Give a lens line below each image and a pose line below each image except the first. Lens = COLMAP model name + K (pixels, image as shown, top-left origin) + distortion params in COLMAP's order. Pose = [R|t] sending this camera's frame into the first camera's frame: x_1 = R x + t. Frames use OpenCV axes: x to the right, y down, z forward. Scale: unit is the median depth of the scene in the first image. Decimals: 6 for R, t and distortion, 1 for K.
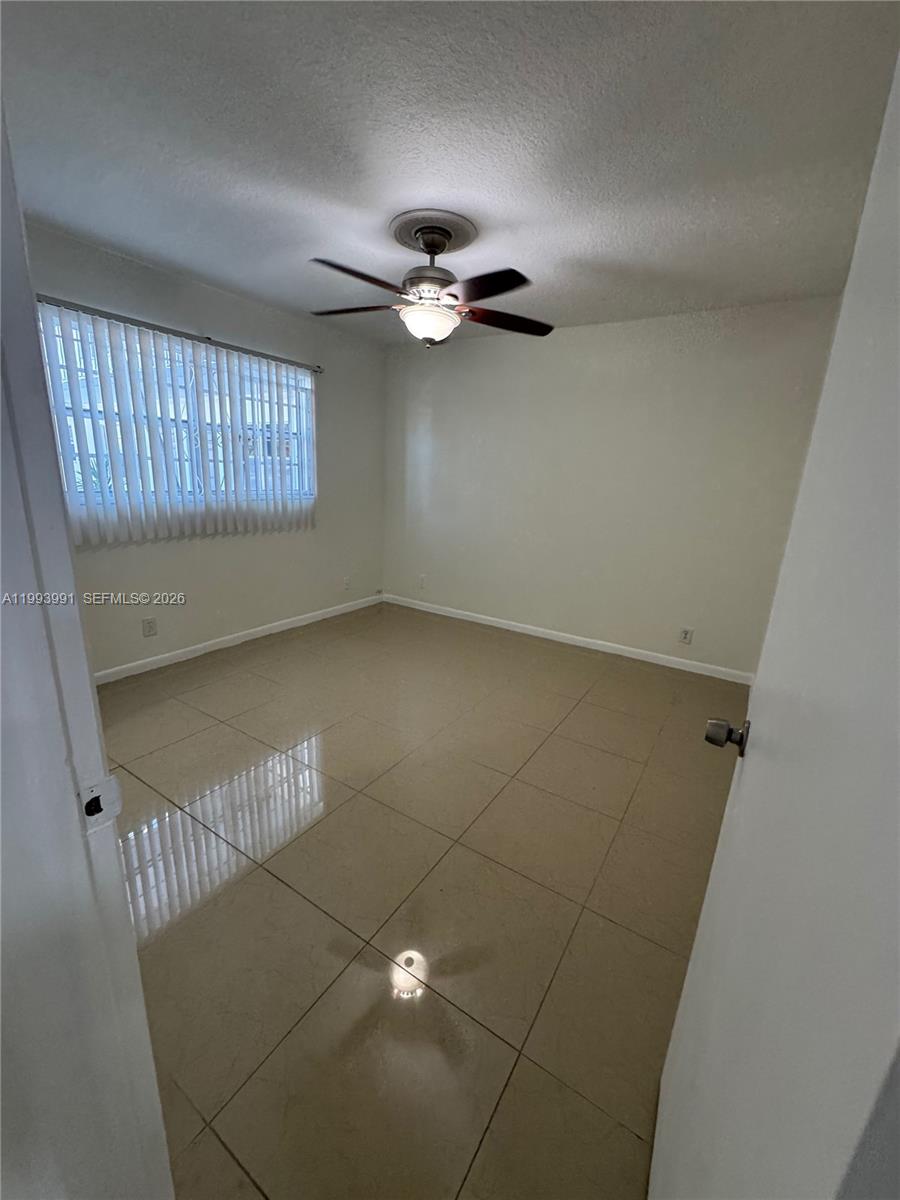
lens RADIAL K [[483.4, 0, 453.1], [0, 483.4, 599.5], [0, 0, 1]] dist [-0.003436, -0.000077]
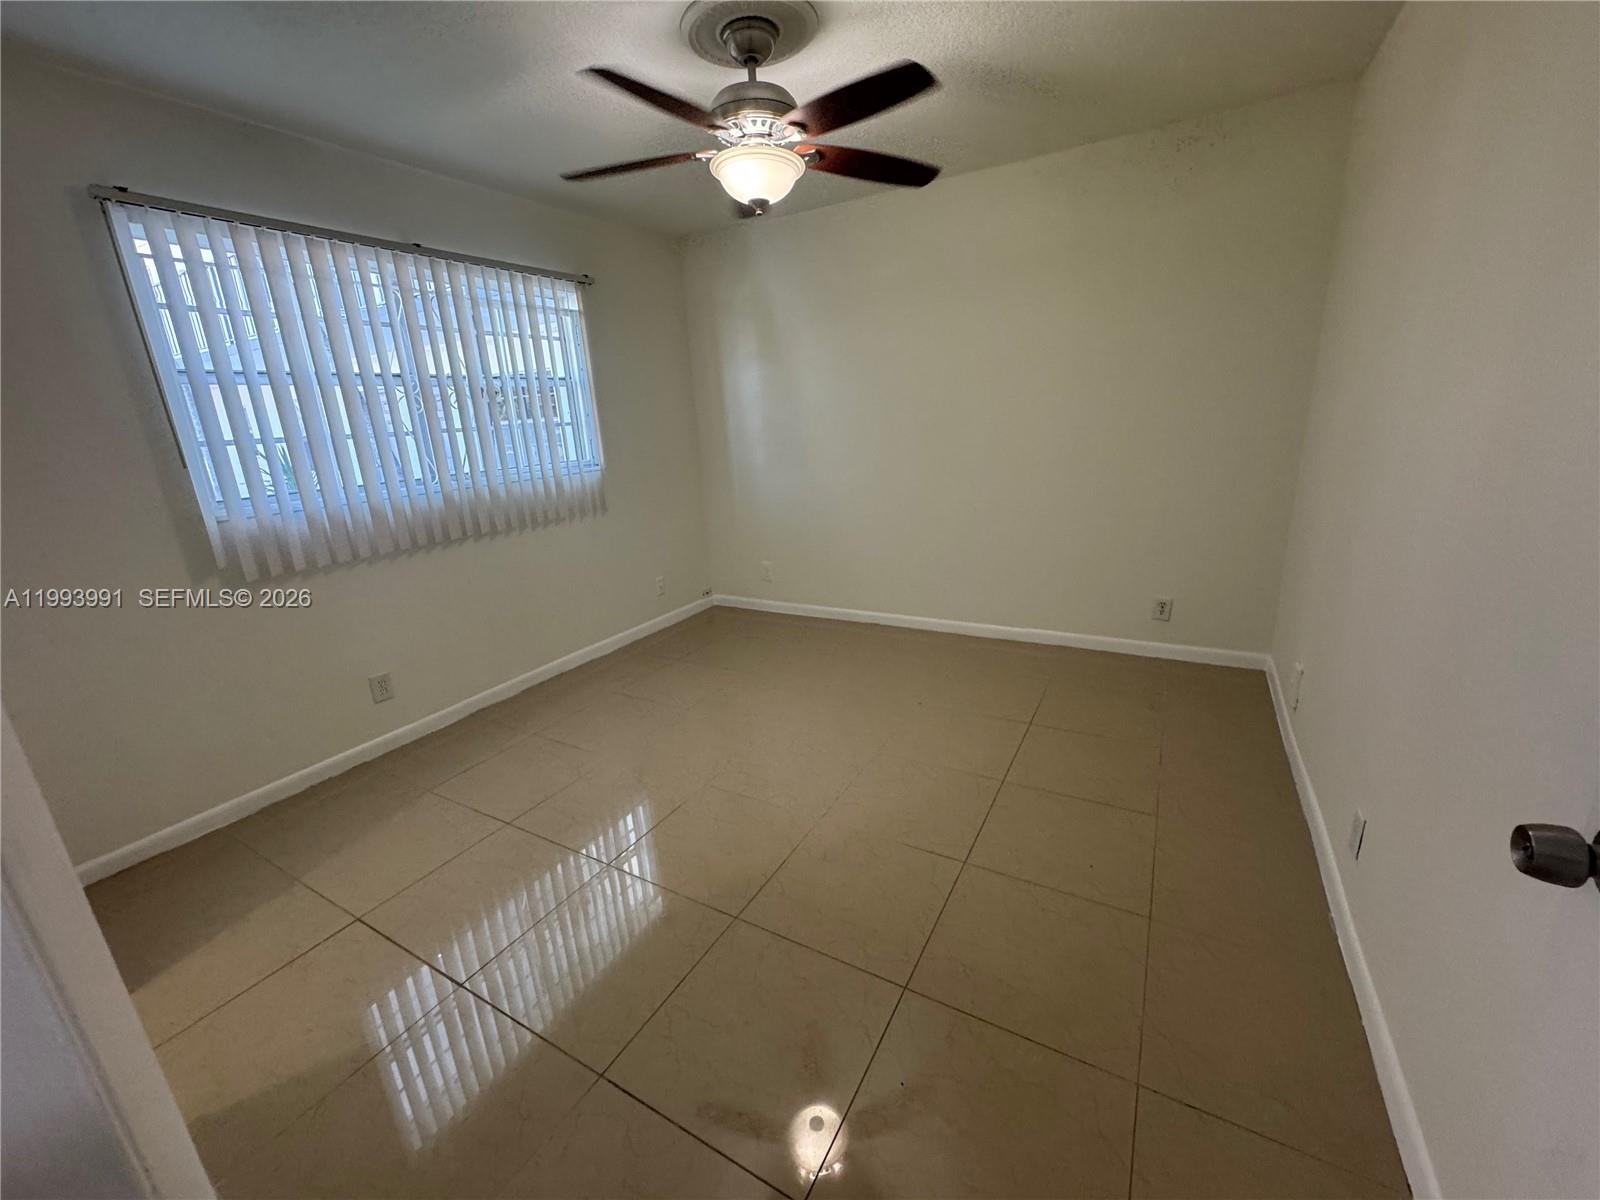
lens RADIAL K [[643.3, 0, 802.6], [0, 643.3, 595.1], [0, 0, 1]] dist [0.000301, -0.000136]
pose [[0.993631, -0.111799, 0.014059, -0.041520], [0.111557, 0.993614, 0.016922, -0.018553], [-0.015861, -0.015246, 0.999758, 0.089411]]
